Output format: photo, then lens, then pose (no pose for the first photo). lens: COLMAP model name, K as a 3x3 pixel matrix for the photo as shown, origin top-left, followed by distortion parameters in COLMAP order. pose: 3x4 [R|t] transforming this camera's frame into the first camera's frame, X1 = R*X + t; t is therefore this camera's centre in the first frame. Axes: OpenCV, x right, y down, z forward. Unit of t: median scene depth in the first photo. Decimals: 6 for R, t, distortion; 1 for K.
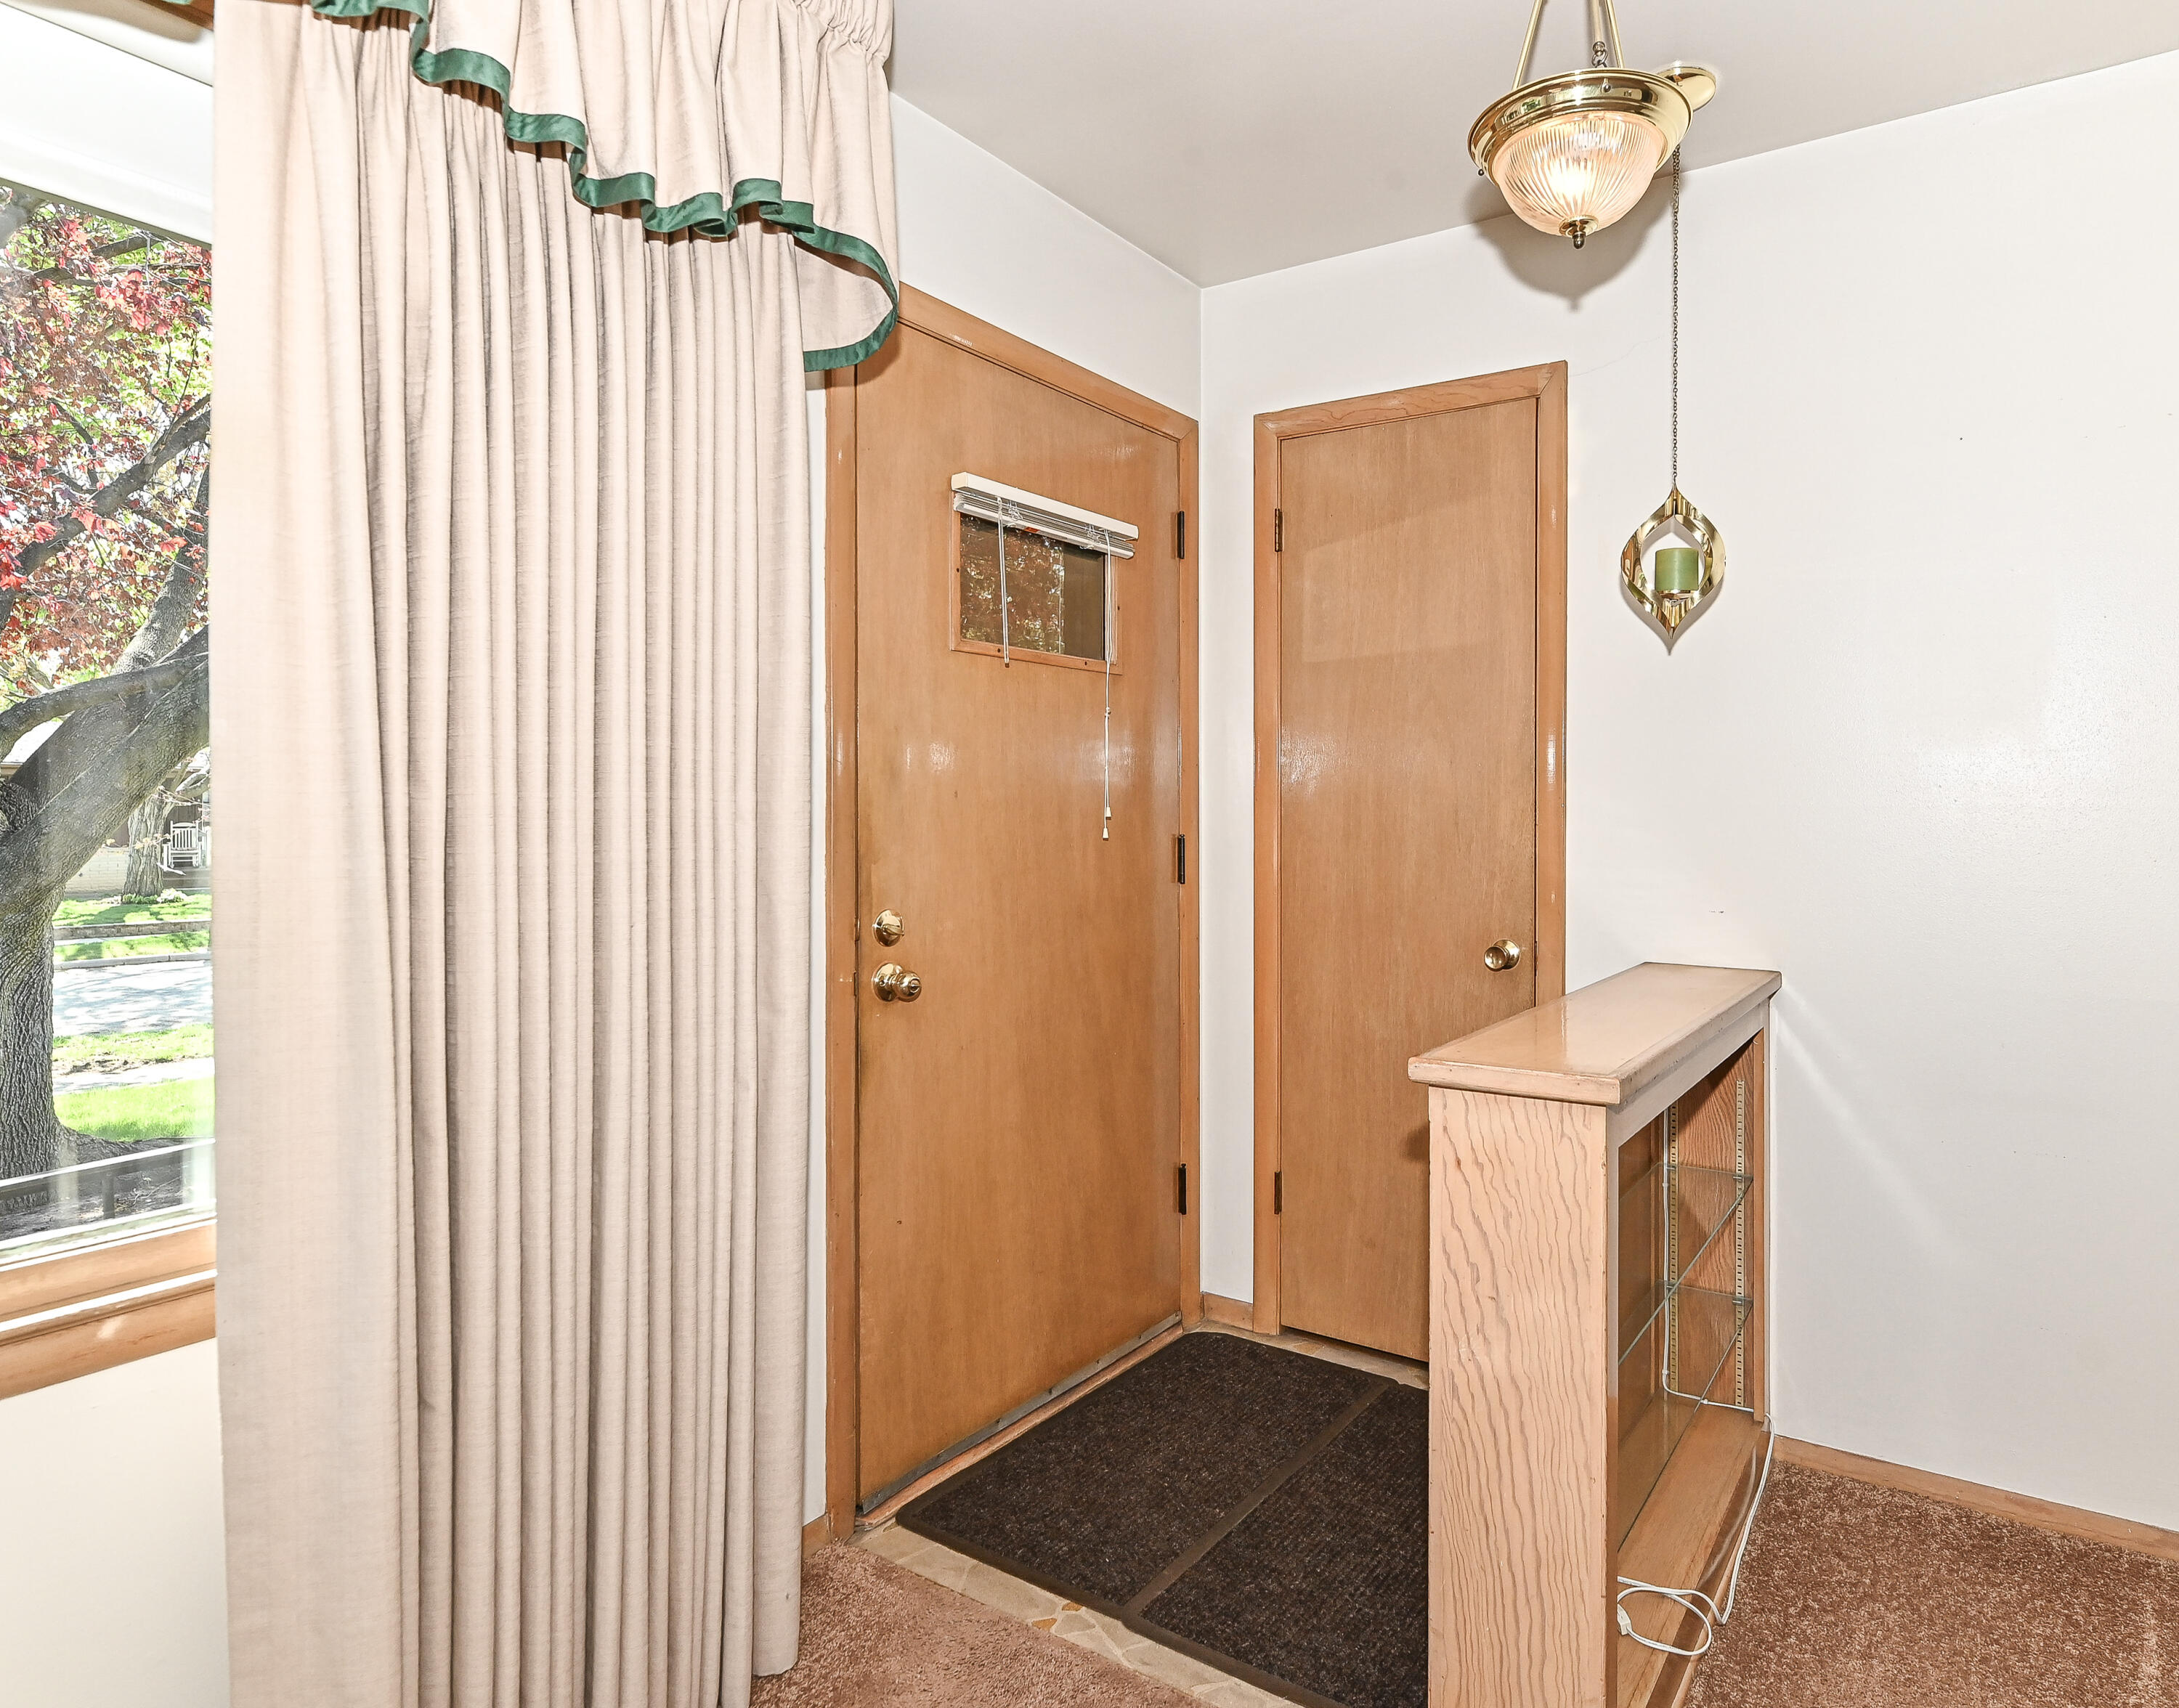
lens RADIAL K [[1264.6, 0, 1248.2], [0, 1264.6, 804.0], [0, 0, 1]] dist [-0.003964, -0.001184]
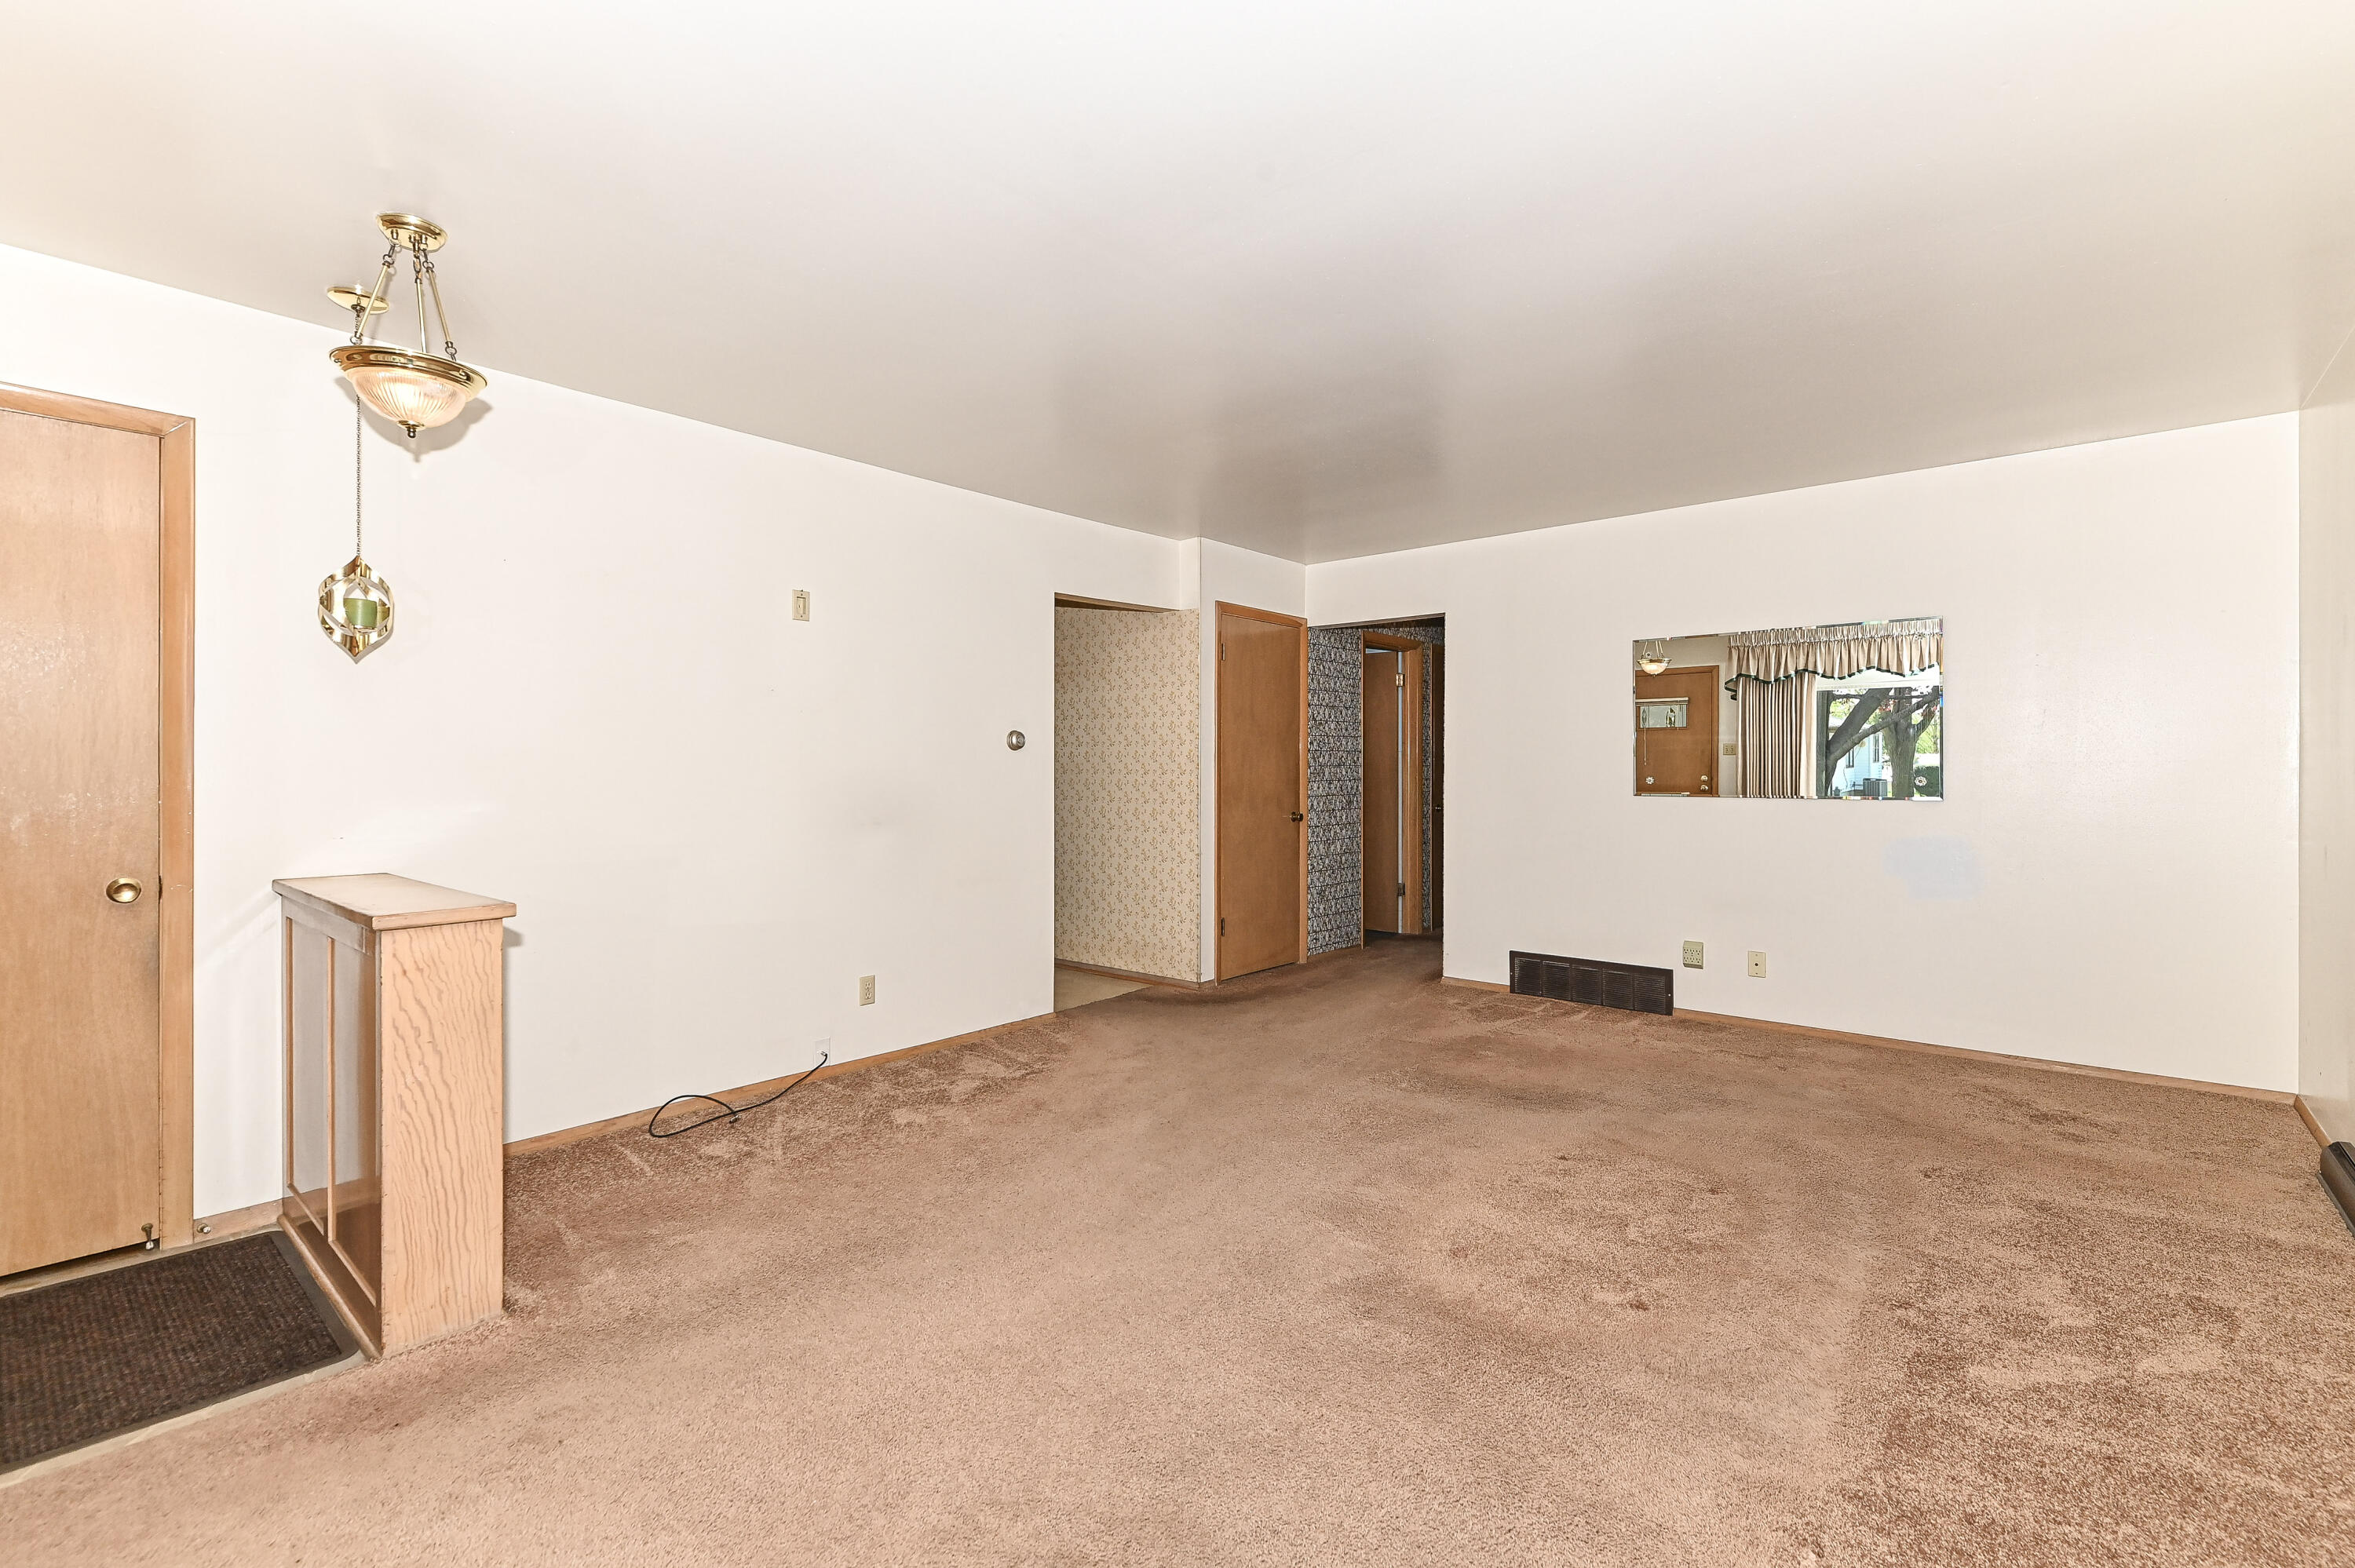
lens RADIAL K [[1064.9, 0, 1177.5], [0, 1064.9, 784.0], [0, 0, 1]] dist [-0.000446, -0.000232]
pose [[0.173595, -0.006570, 0.984795, -0.956111], [-0.004331, 0.999963, 0.007435, 0.008776], [-0.984808, -0.005556, 0.173560, -0.260710]]
